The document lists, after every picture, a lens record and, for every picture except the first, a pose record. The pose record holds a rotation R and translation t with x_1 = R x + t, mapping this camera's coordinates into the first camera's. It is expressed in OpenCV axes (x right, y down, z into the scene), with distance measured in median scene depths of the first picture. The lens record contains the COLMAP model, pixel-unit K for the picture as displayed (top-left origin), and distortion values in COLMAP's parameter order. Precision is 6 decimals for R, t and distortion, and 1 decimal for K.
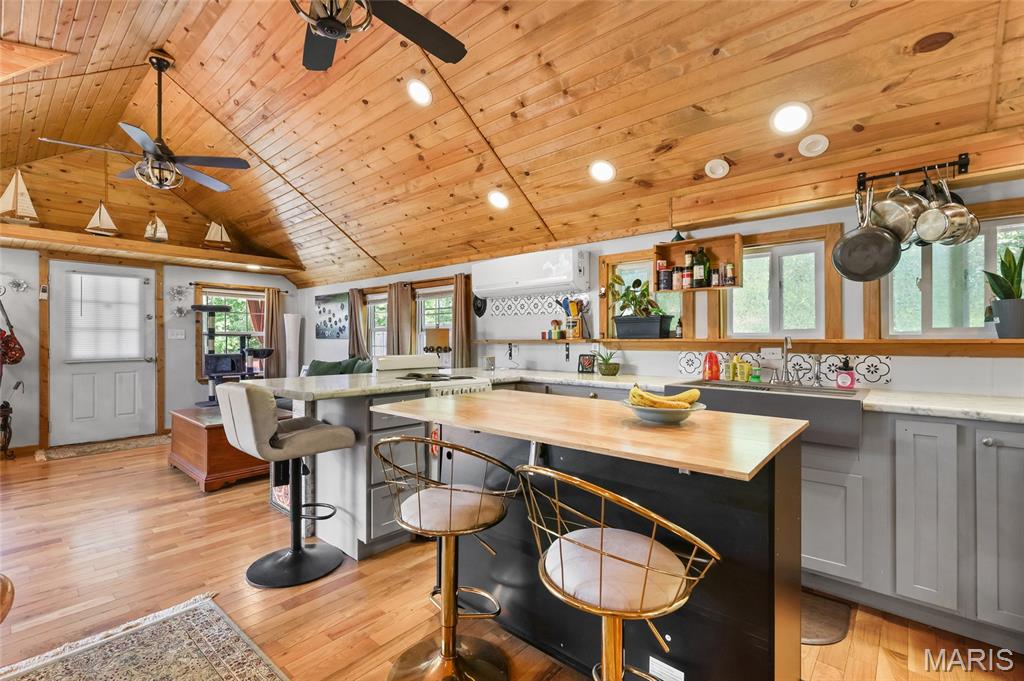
lens RADIAL K [[451.5, 0, 512.9], [0, 451.5, 339.9], [0, 0, 1]] dist [0.002202, -0.000489]
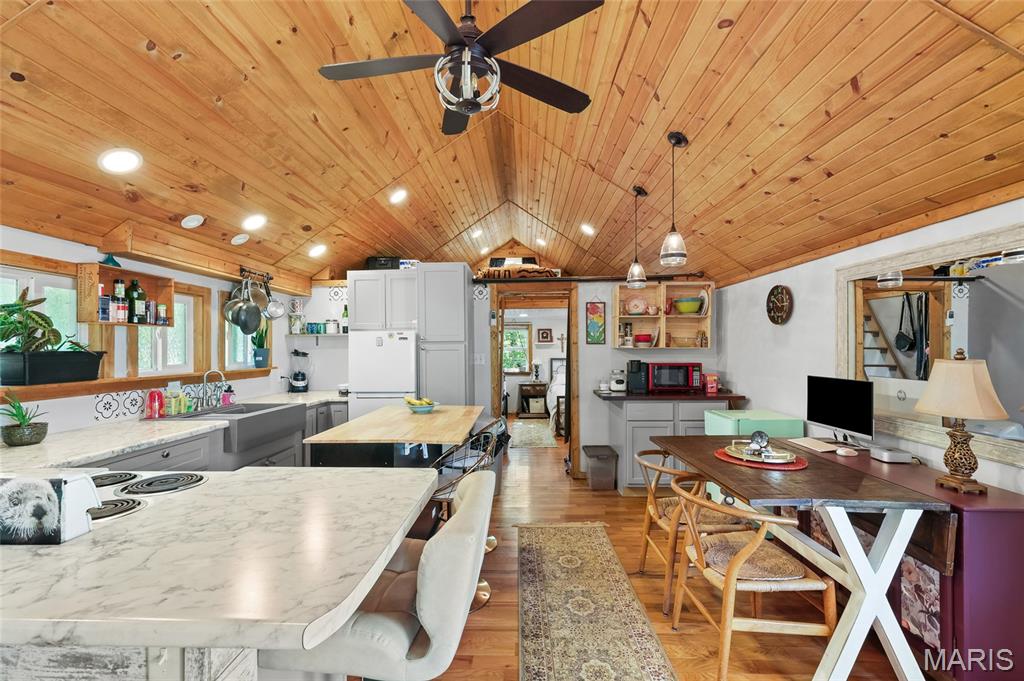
lens RADIAL K [[446.6, 0, 514.5], [0, 446.6, 344.9], [0, 0, 1]] dist [-0.000041, 0.000457]
pose [[-0.632524, 0.005473, 0.774521, -0.725404], [-0.001993, 0.999960, -0.008695, -0.057600], [-0.774538, -0.007044, -0.632488, 0.882495]]
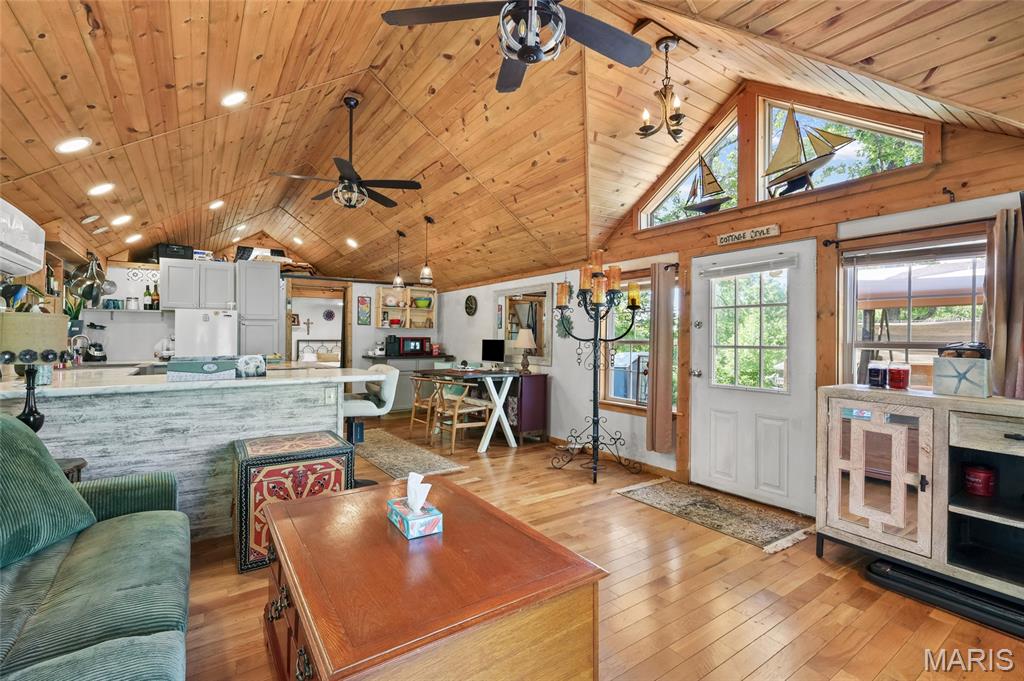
lens RADIAL K [[451.5, 0, 507.0], [0, 451.5, 338.5], [0, 0, 1]] dist [0.002202, -0.000489]
pose [[-0.966609, -0.006608, 0.256172, -0.991653], [-0.008745, 0.999936, -0.007207, 0.000717], [-0.256108, -0.009206, -0.966604, 1.680270]]
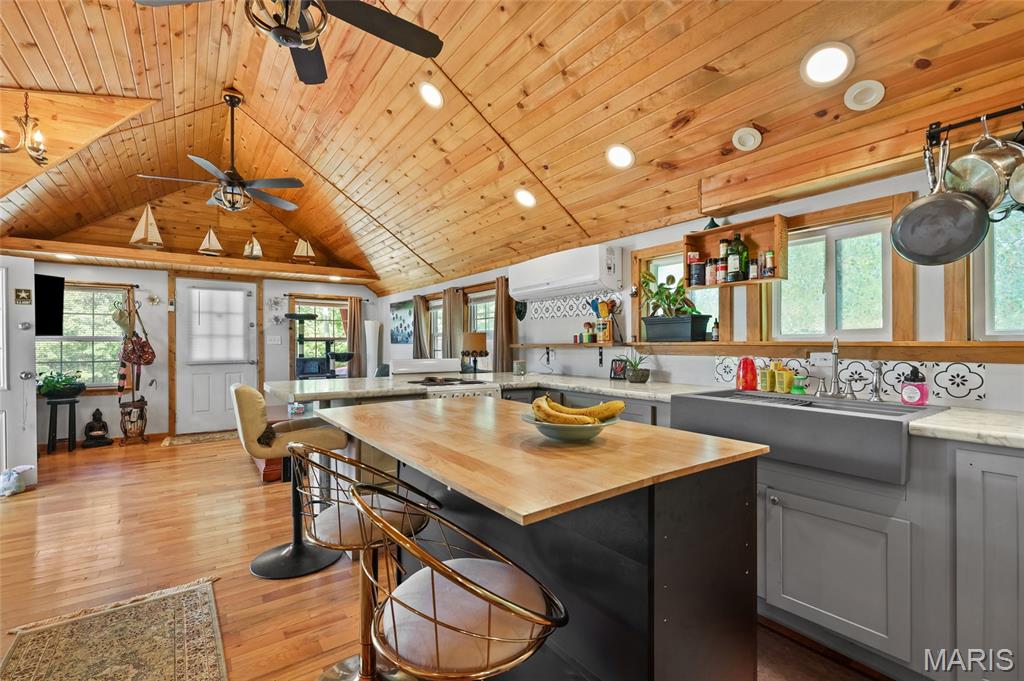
lens RADIAL K [[446.6, 0, 516.4], [0, 446.6, 346.2], [0, 0, 1]] dist [-0.000041, 0.000457]
pose [[0.974590, -0.001692, -0.223992, 0.179376], [0.002571, 0.999990, 0.003630, 0.002081], [0.223983, -0.004113, 0.974584, 0.075088]]
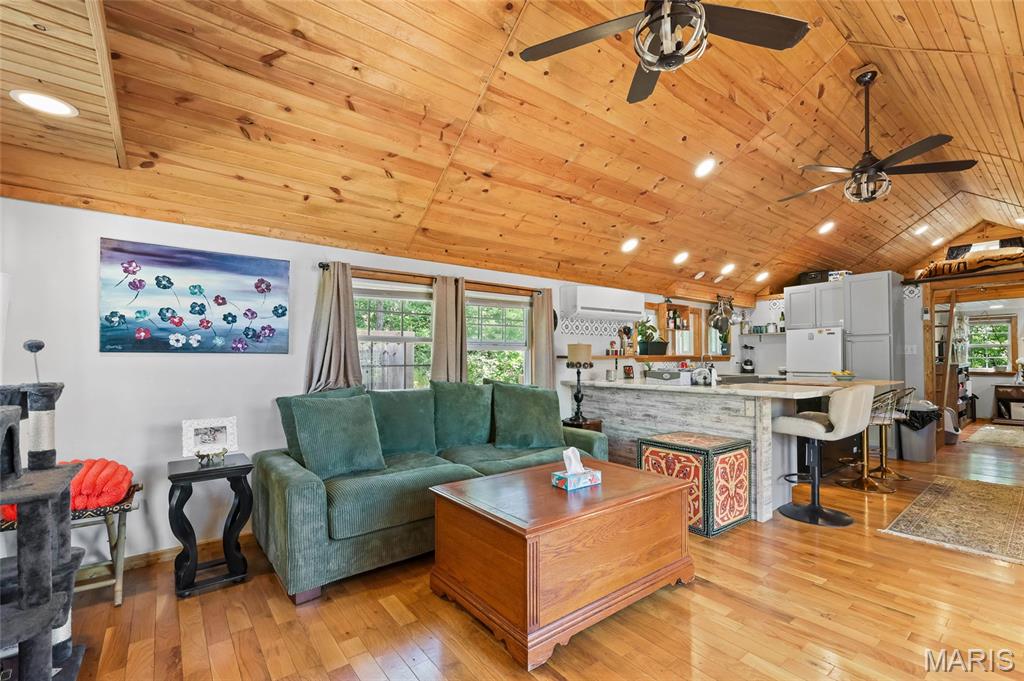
lens RADIAL K [[446.6, 0, 510.2], [0, 446.6, 356.9], [0, 0, 1]] dist [-0.000041, 0.000457]
pose [[0.195892, -0.000489, 0.980625, -1.464936], [0.000685, 1.000000, 0.000361, 0.002518], [-0.980625, 0.000600, 0.195893, 1.197919]]
